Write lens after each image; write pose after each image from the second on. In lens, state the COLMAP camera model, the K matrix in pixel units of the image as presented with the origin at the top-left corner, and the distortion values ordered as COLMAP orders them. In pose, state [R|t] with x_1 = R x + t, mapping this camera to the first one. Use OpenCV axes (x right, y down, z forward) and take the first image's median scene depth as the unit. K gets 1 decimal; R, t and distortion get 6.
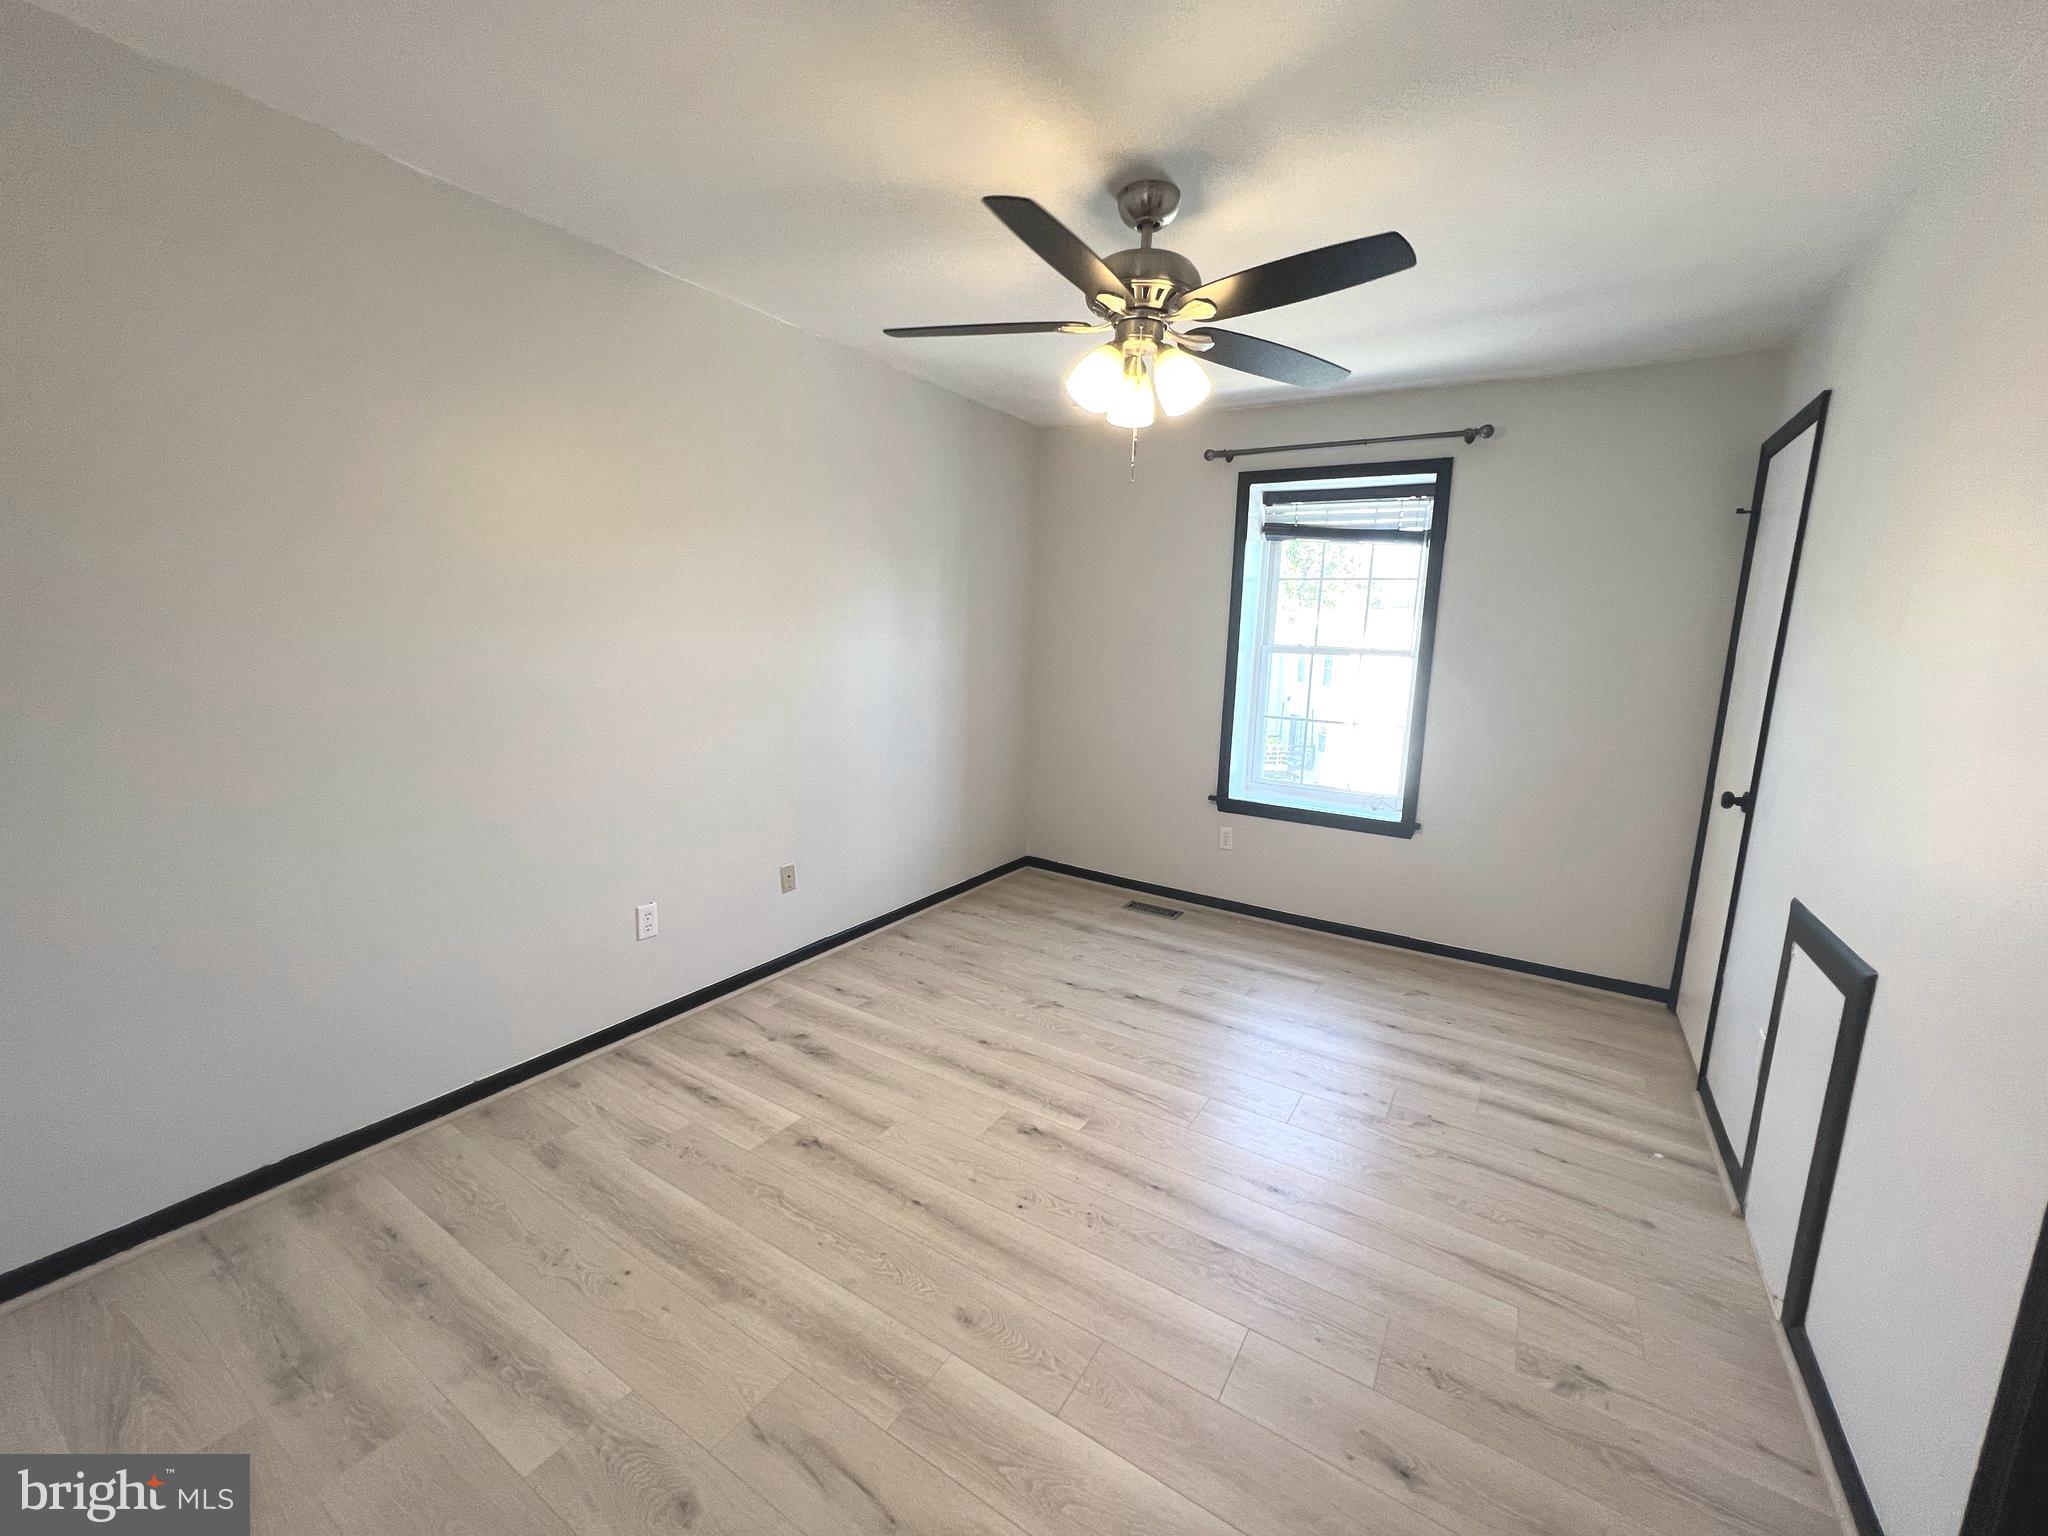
lens RADIAL K [[826.4, 0, 1062.6], [0, 826.4, 753.8], [0, 0, 1]] dist [-0.002974, 0.000740]
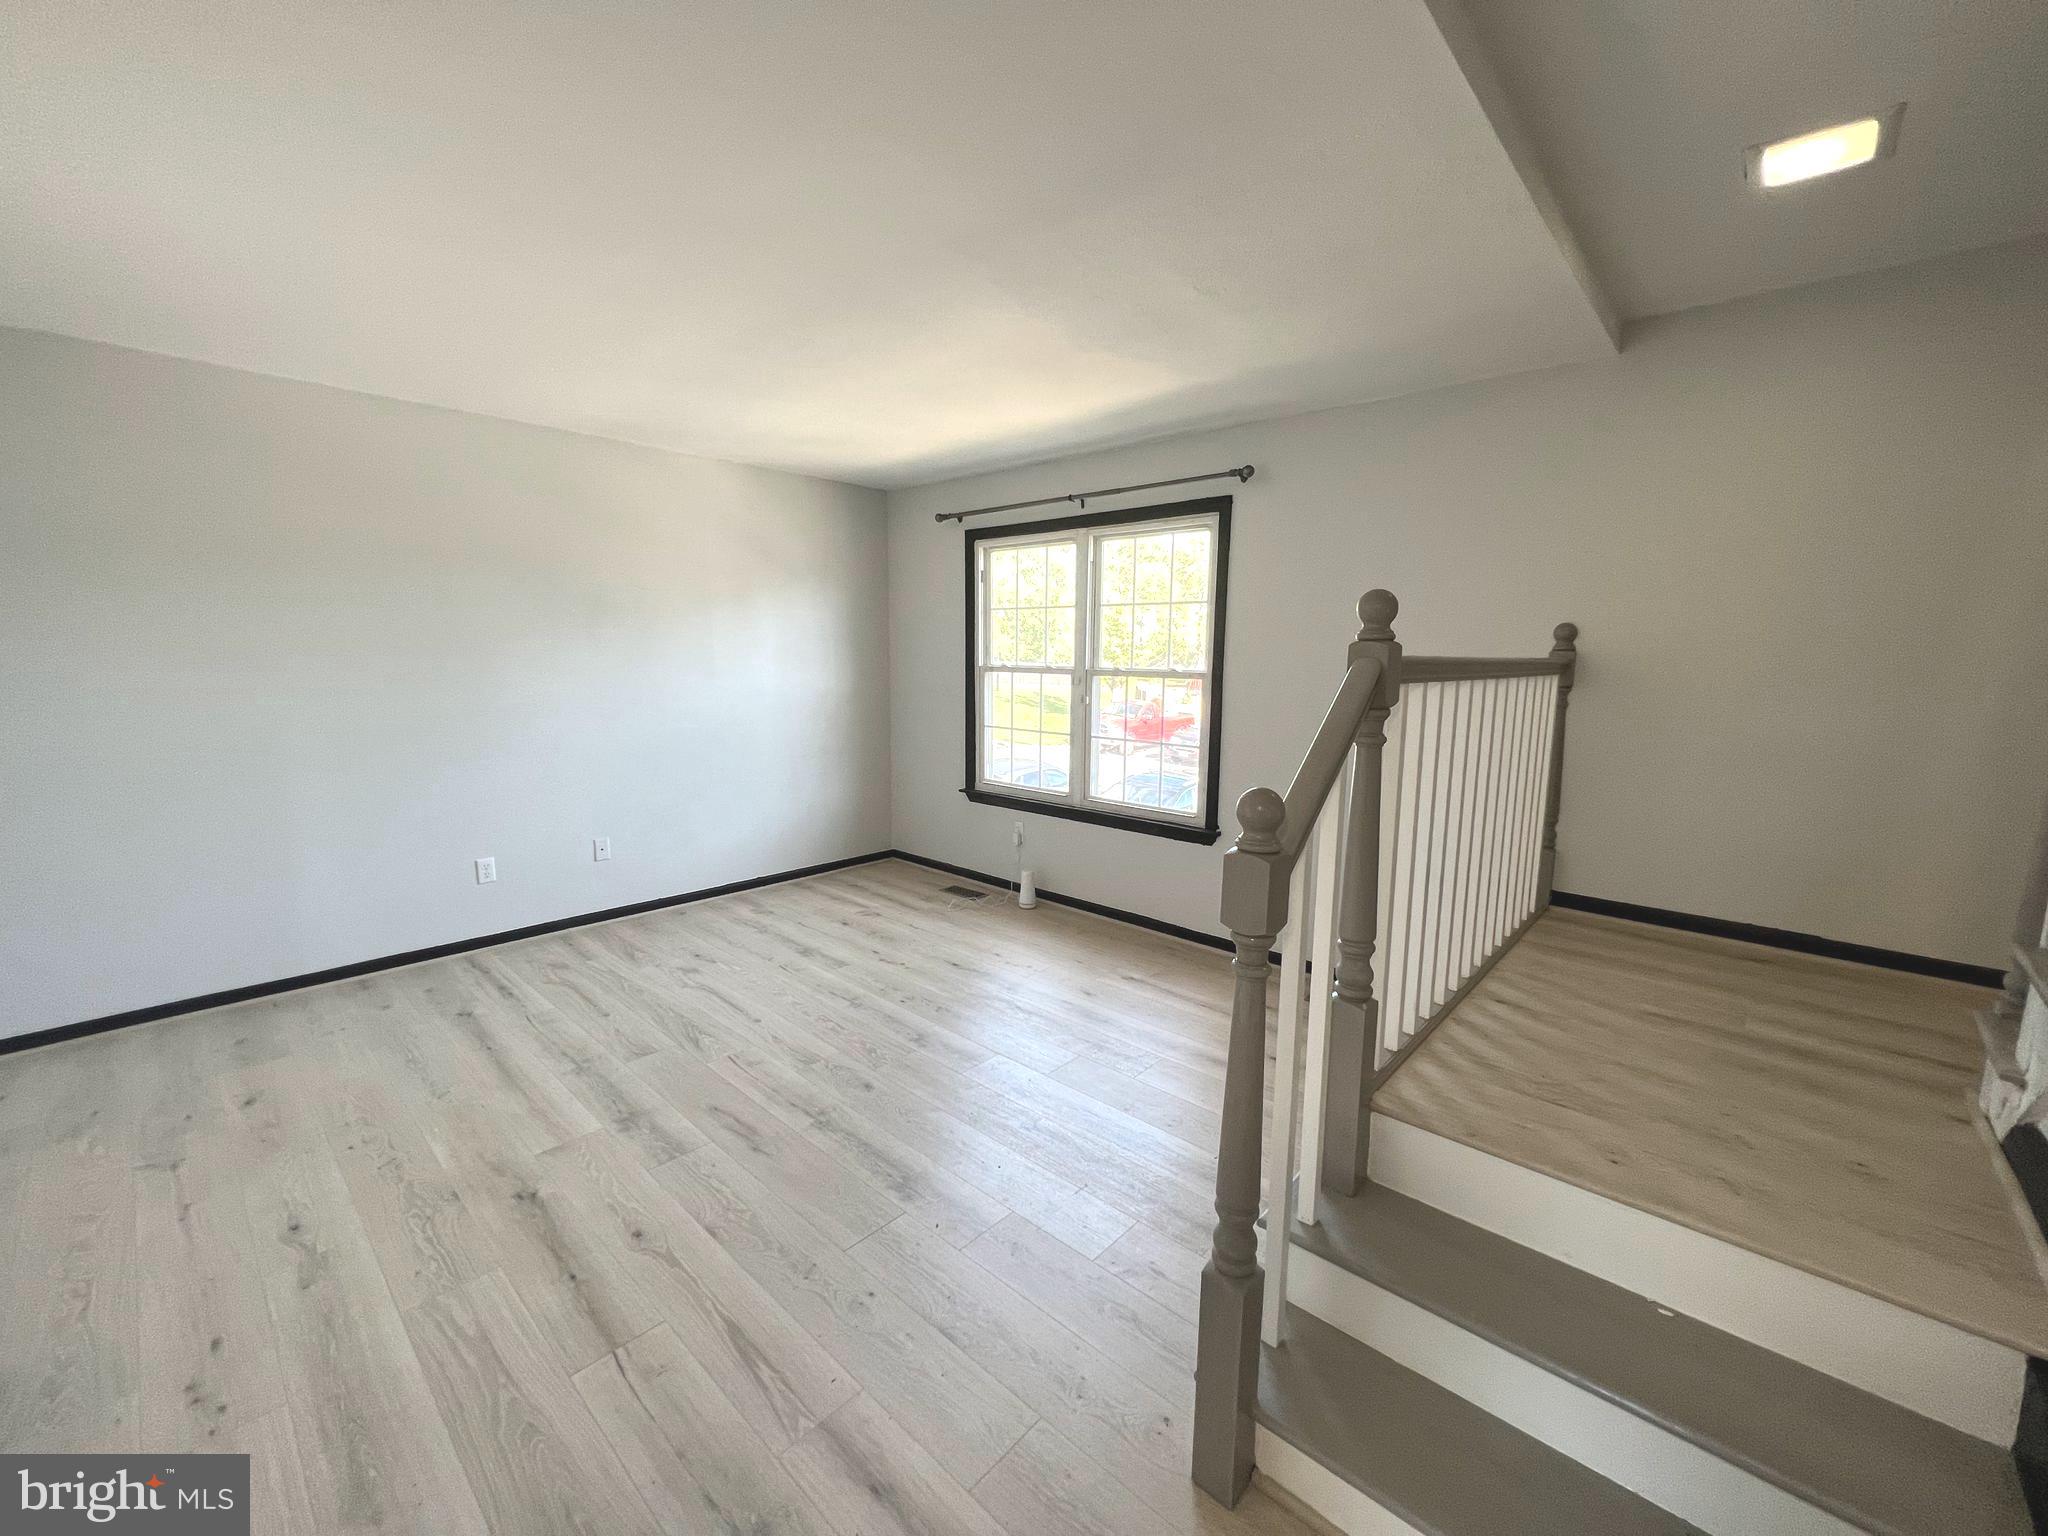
lens RADIAL K [[826.4, 0, 1019.3], [0, 826.4, 759.9], [0, 0, 1]] dist [-0.002974, 0.000740]
pose [[0.978495, -0.001417, -0.206265, 0.440807], [-0.002728, 0.999800, -0.019807, 0.020730], [0.206252, 0.019943, 0.978296, -0.144169]]
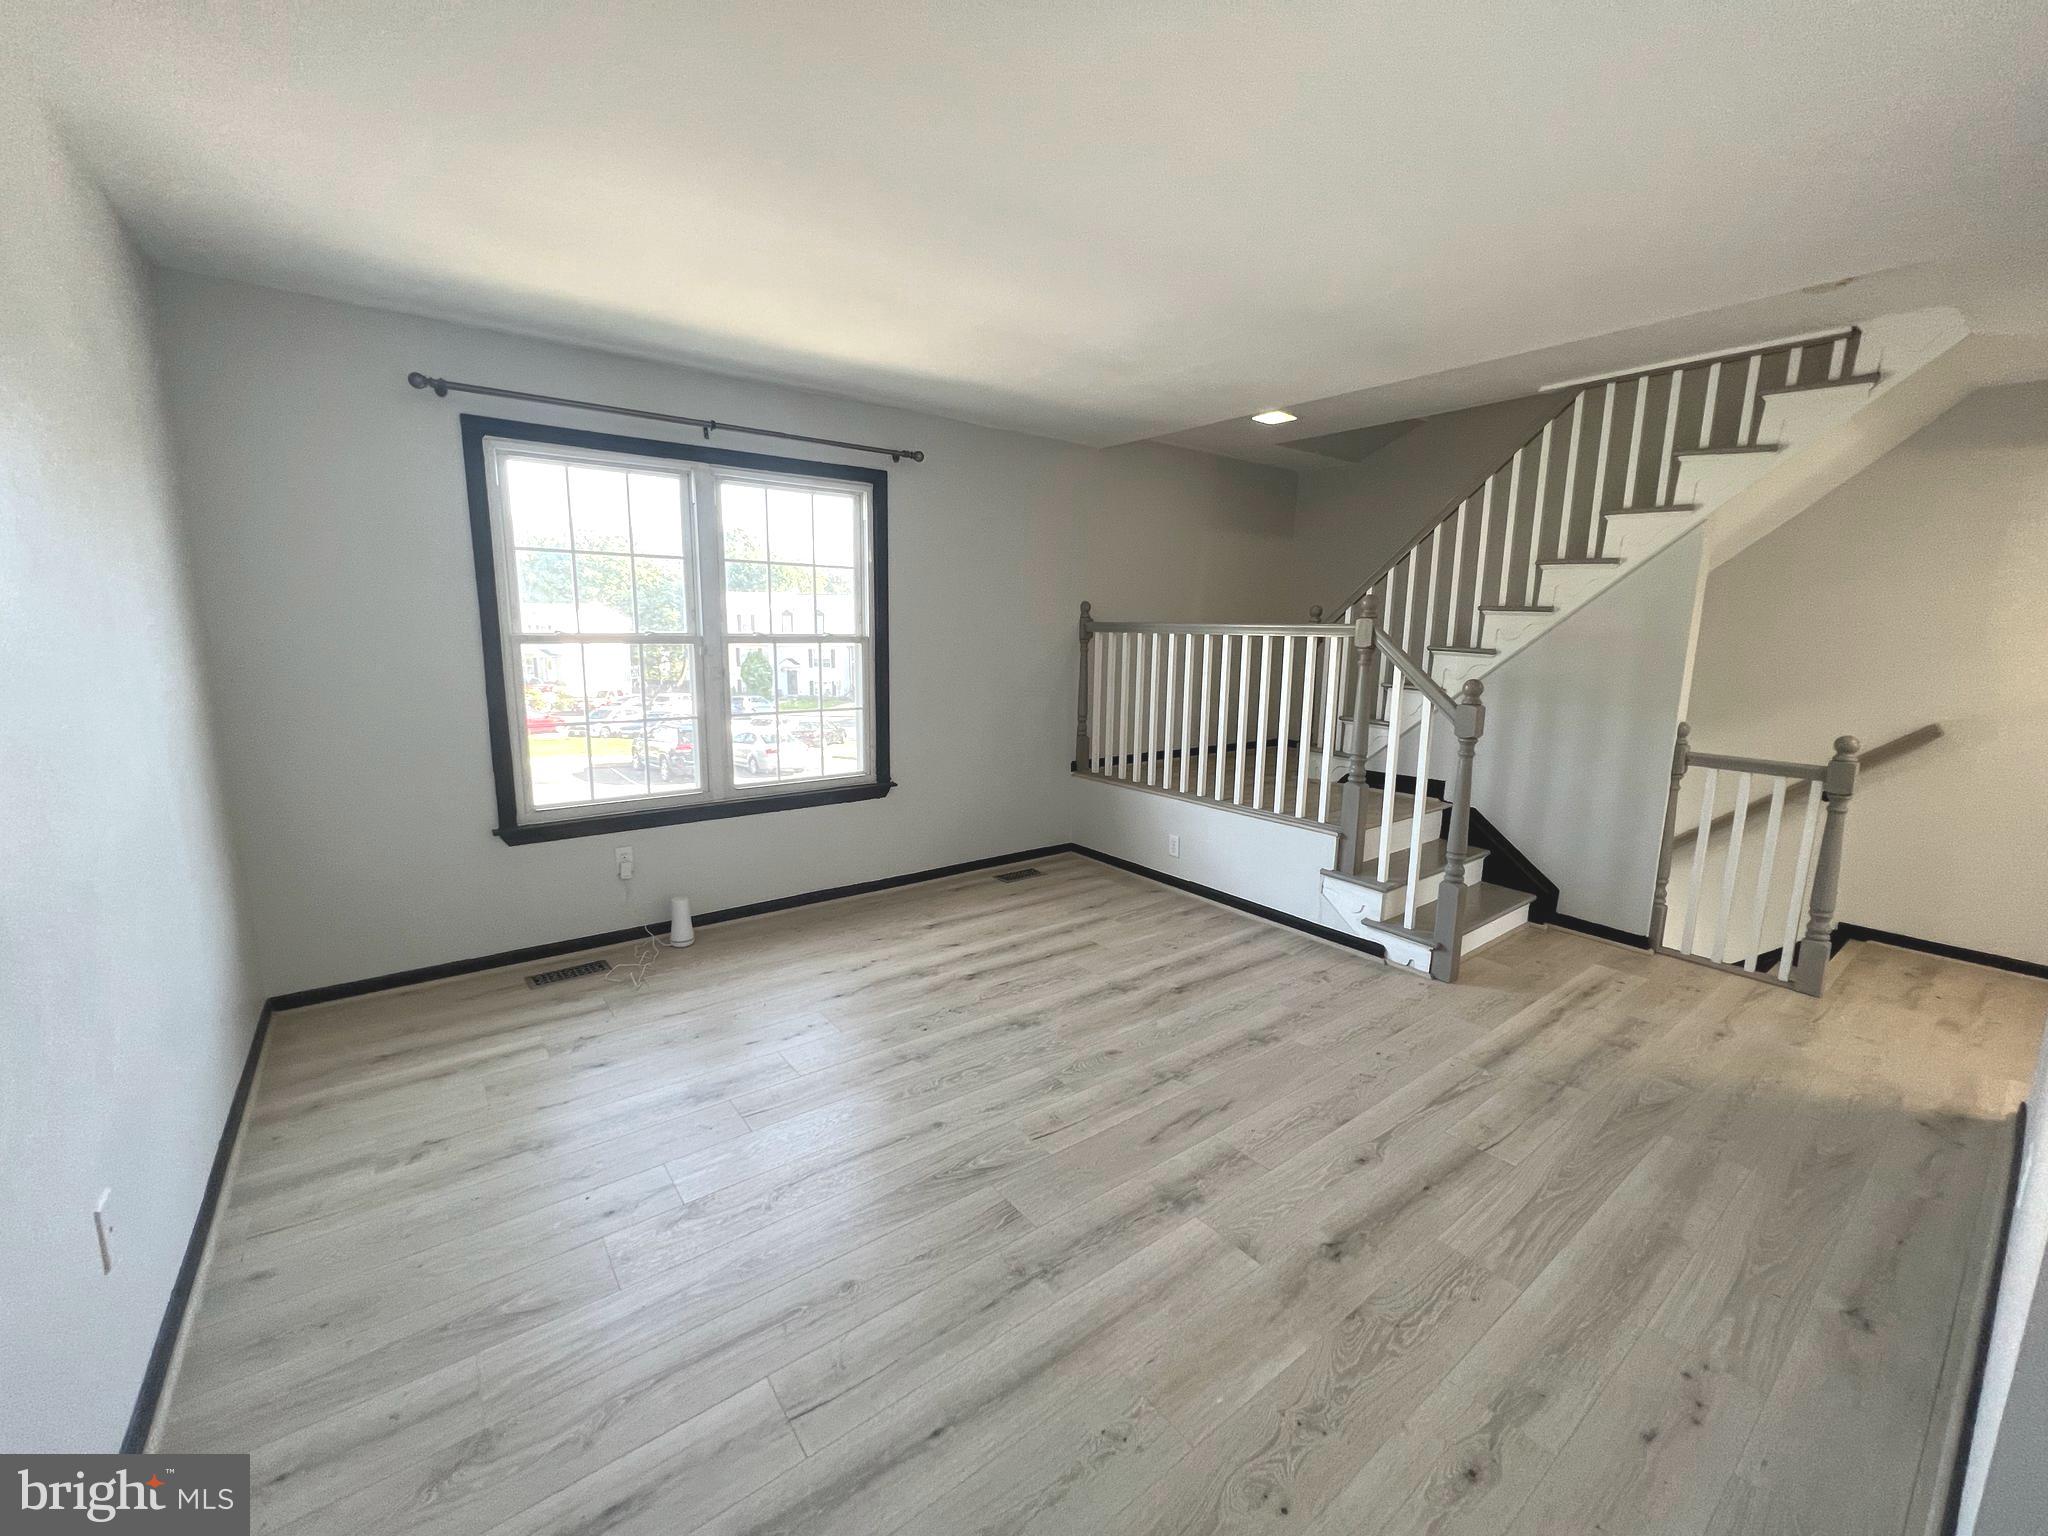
lens RADIAL K [[826.4, 0, 1028.6], [0, 826.4, 764.6], [0, 0, 1]] dist [-0.002974, 0.000740]
pose [[0.363690, -0.188611, 0.912226, -0.473811], [0.136284, 0.979523, 0.148191, -0.075462], [-0.921497, 0.070426, 0.381947, 0.305869]]
